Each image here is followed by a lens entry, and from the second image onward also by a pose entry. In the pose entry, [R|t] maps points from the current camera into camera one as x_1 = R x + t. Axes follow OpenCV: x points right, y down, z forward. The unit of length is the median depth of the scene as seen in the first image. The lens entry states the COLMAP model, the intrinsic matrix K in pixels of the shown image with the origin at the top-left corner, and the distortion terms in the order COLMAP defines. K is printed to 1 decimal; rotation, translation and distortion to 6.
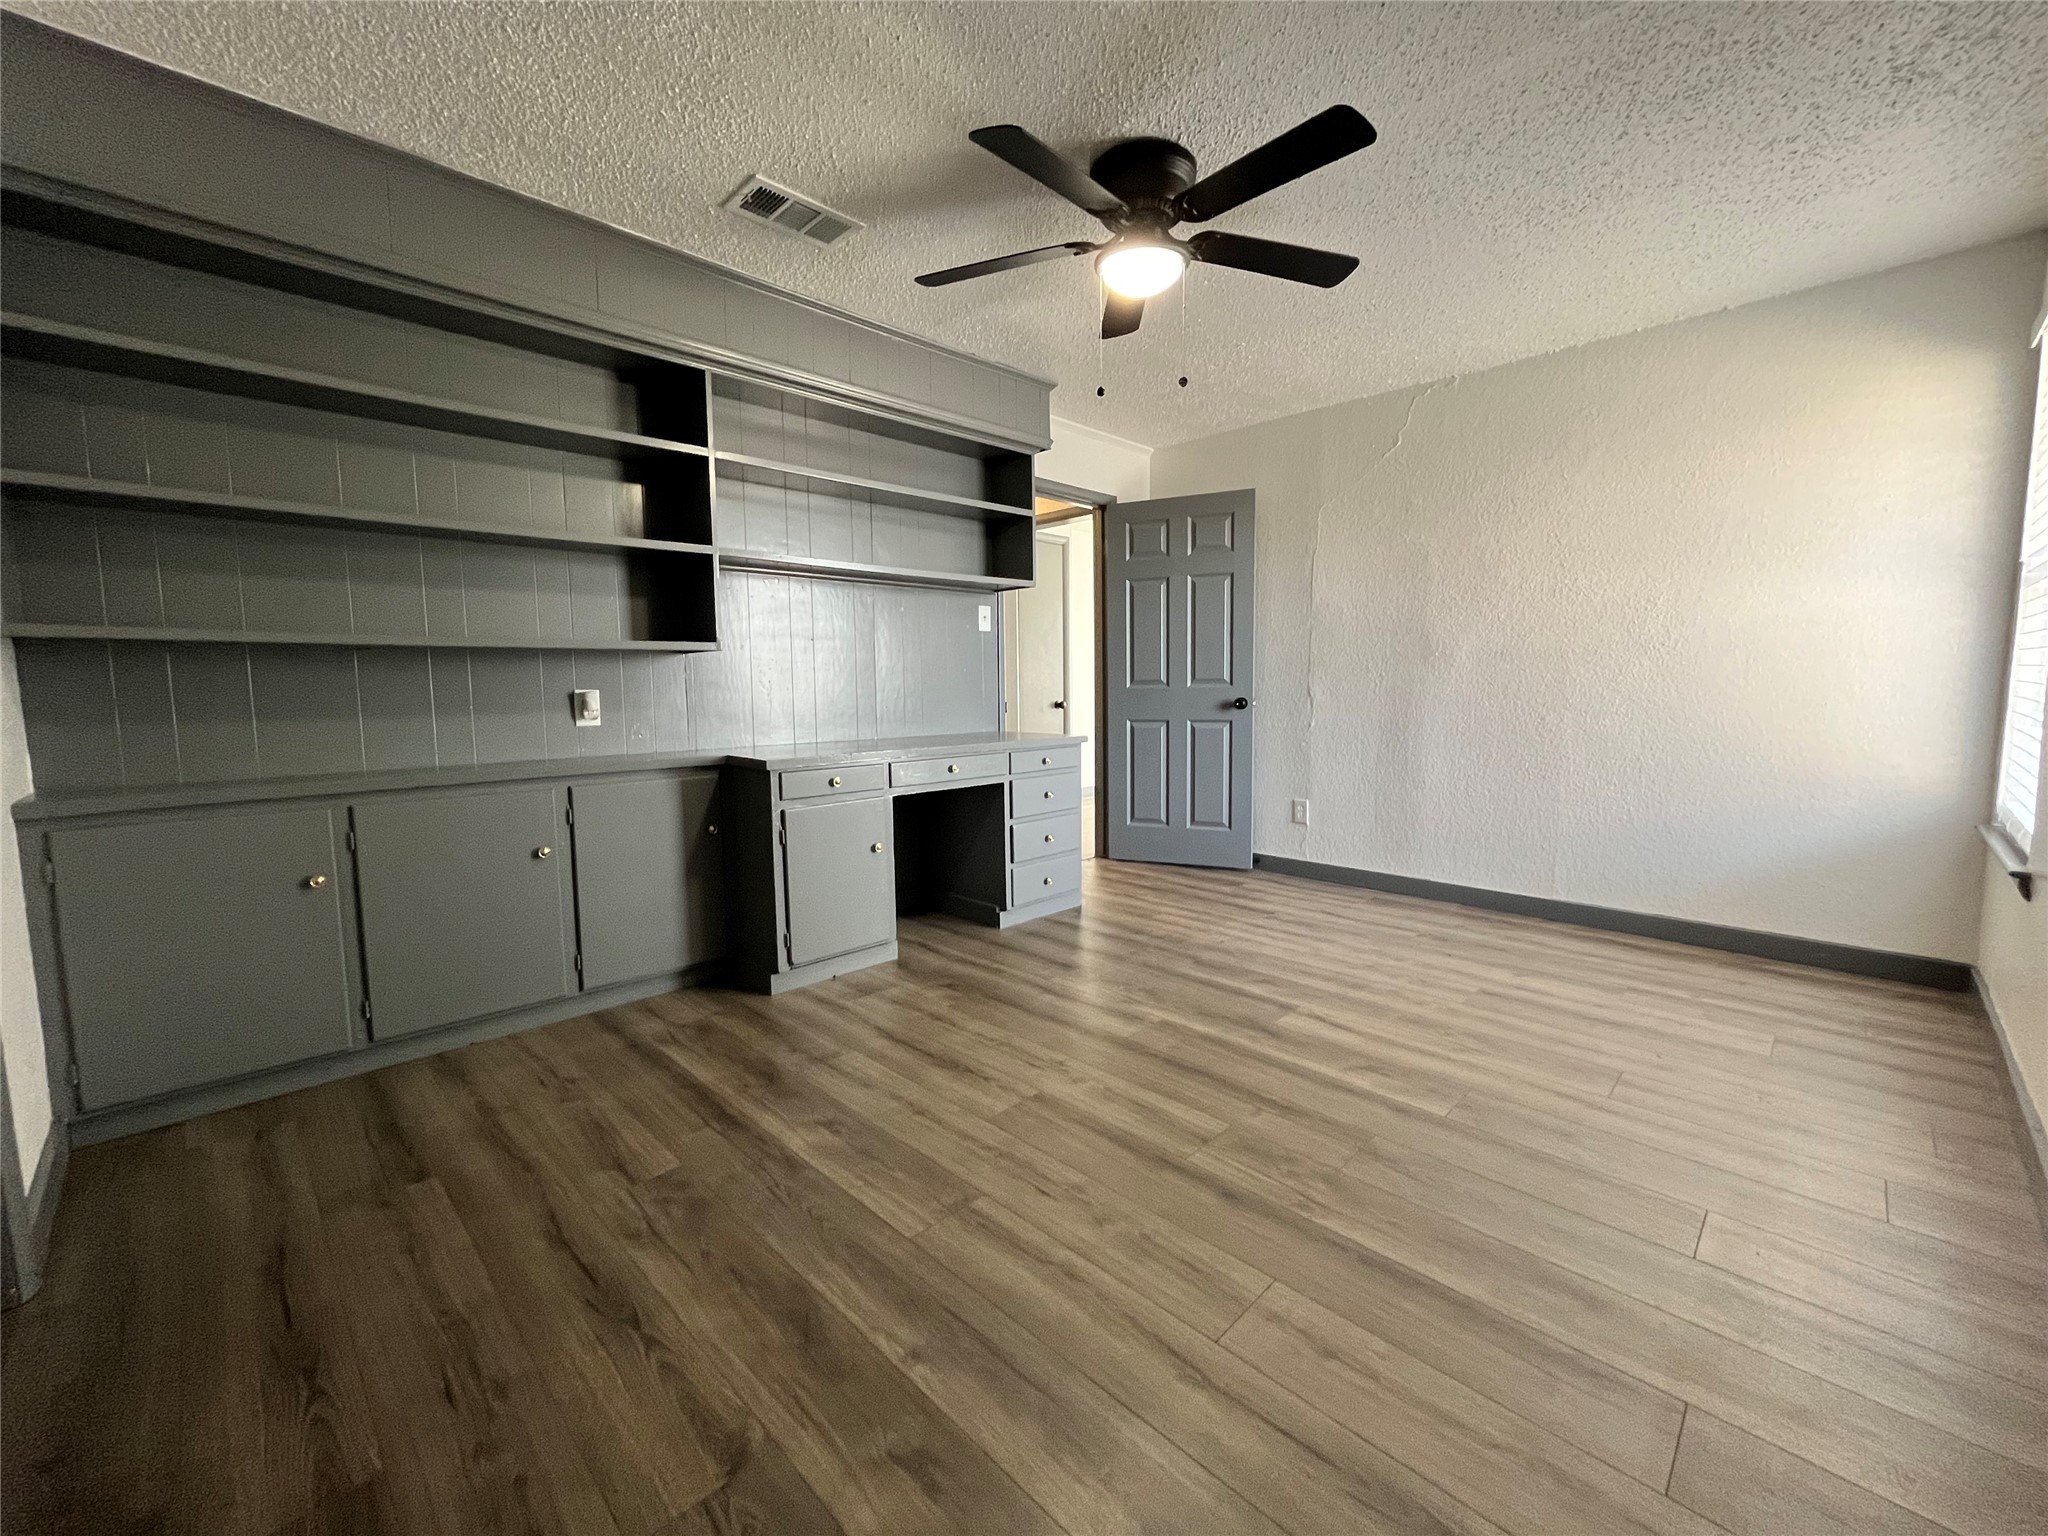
lens RADIAL K [[830.5, 0, 1022.8], [0, 830.5, 768.6], [0, 0, 1]] dist [-0.003602, 0.000140]
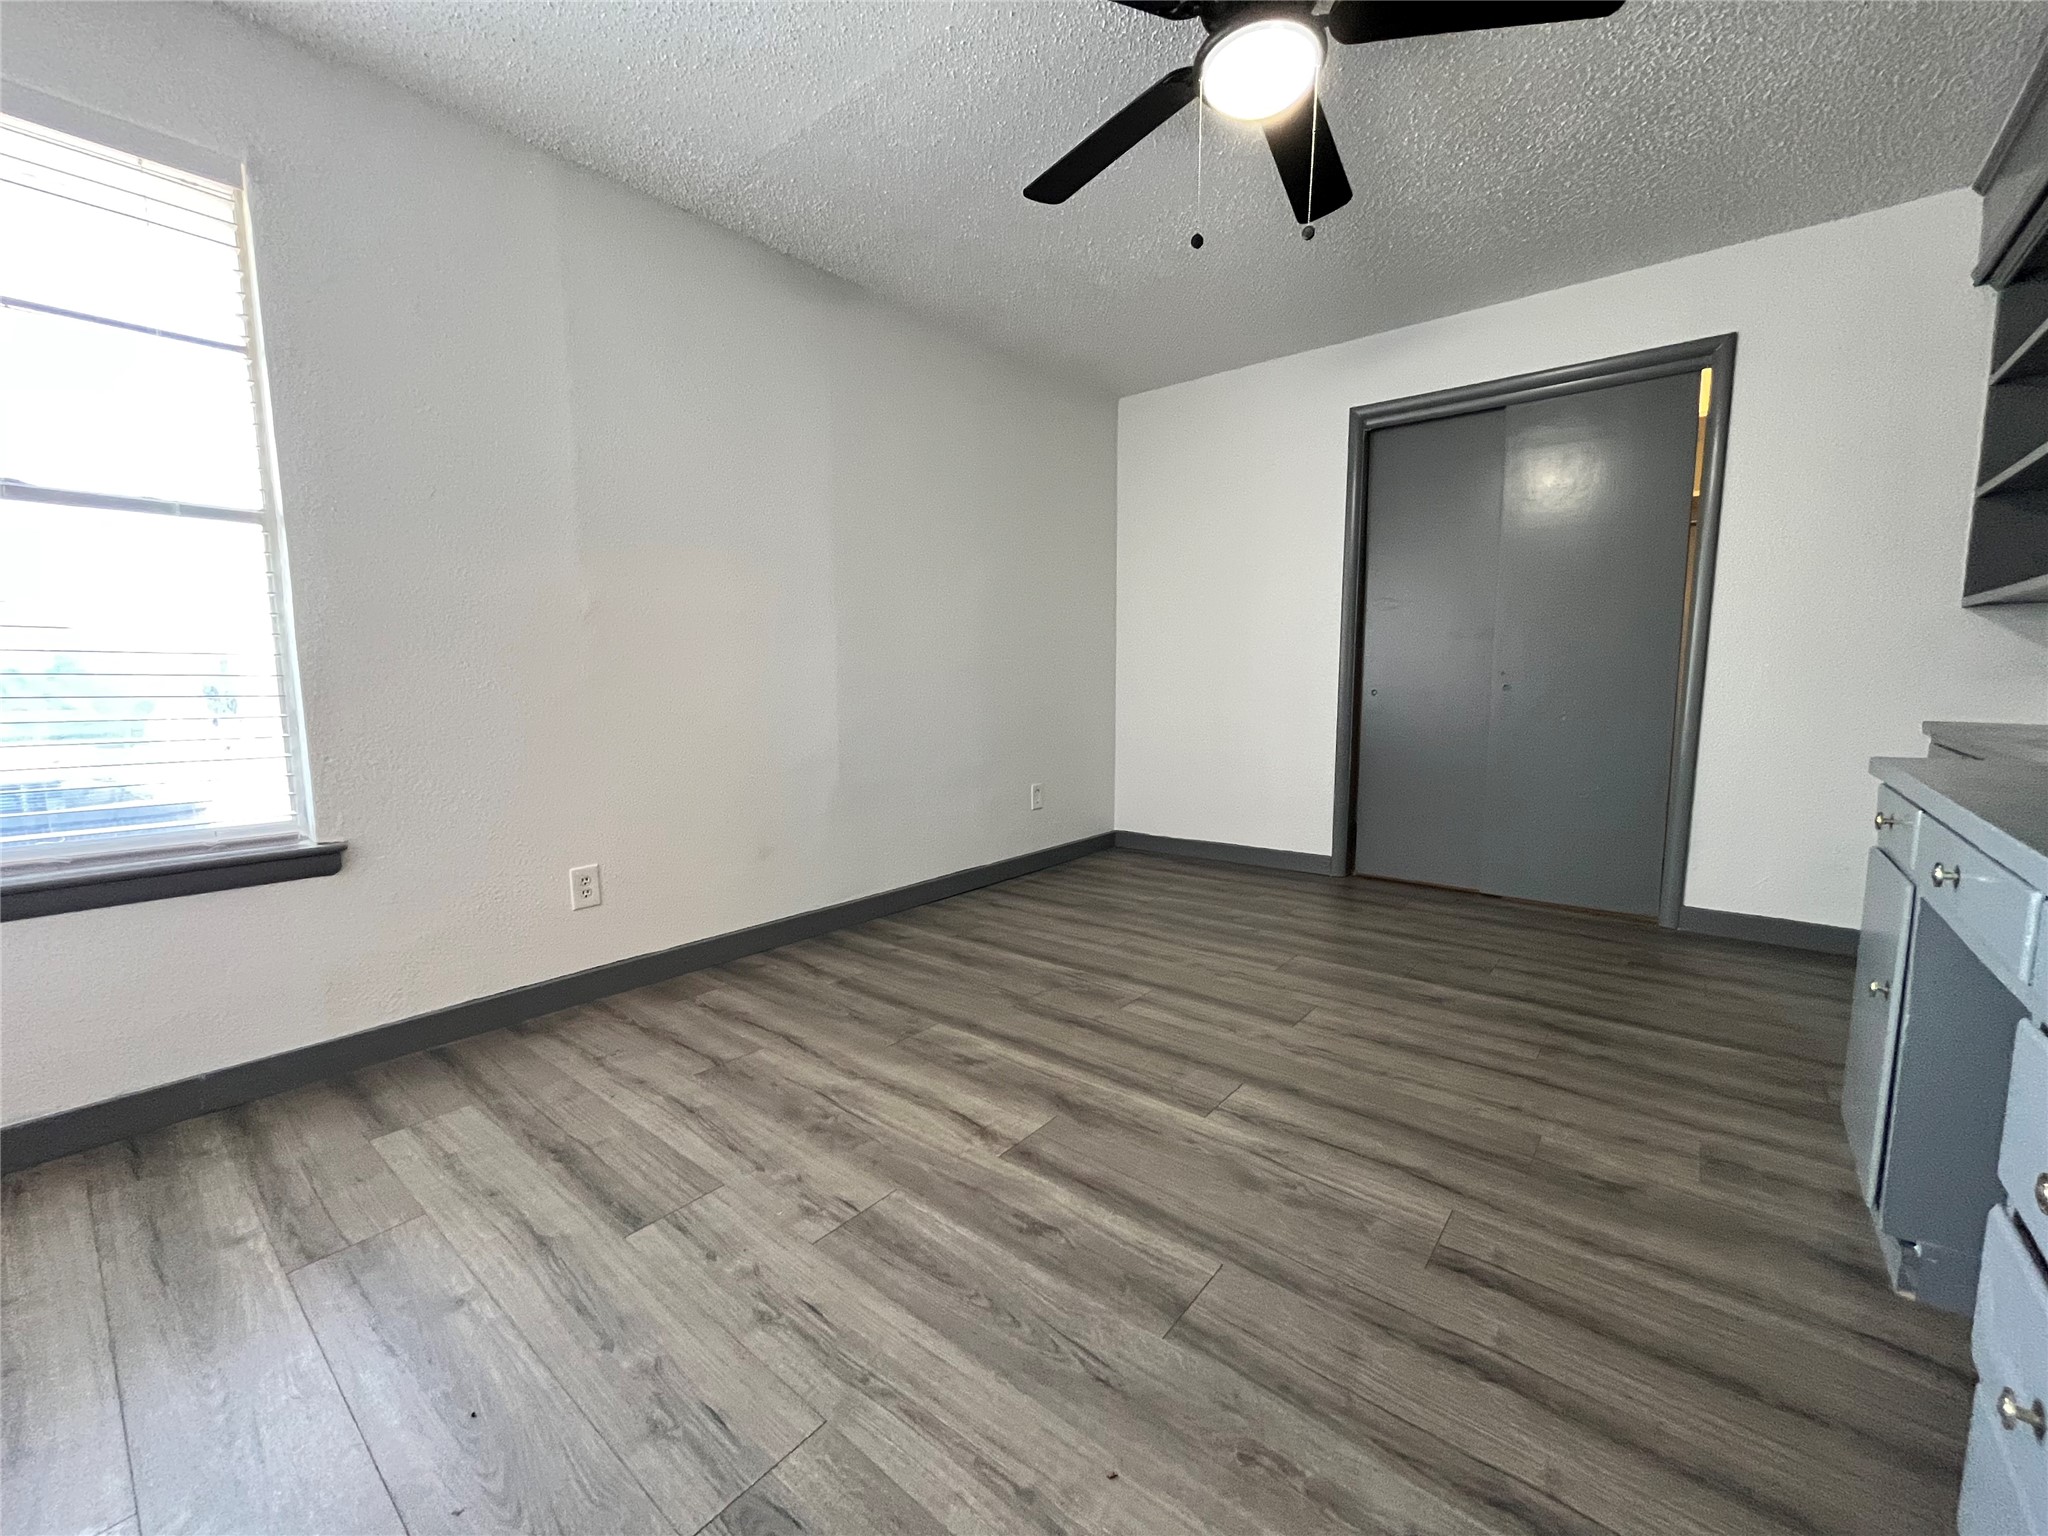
lens RADIAL K [[830.5, 0, 1022.8], [0, 830.5, 768.6], [0, 0, 1]] dist [-0.003602, 0.000140]
pose [[-0.995041, 0.024072, -0.096512, 0.423712], [0.002763, 0.976589, 0.215094, -0.153047], [0.099431, 0.213760, -0.971813, 1.766758]]
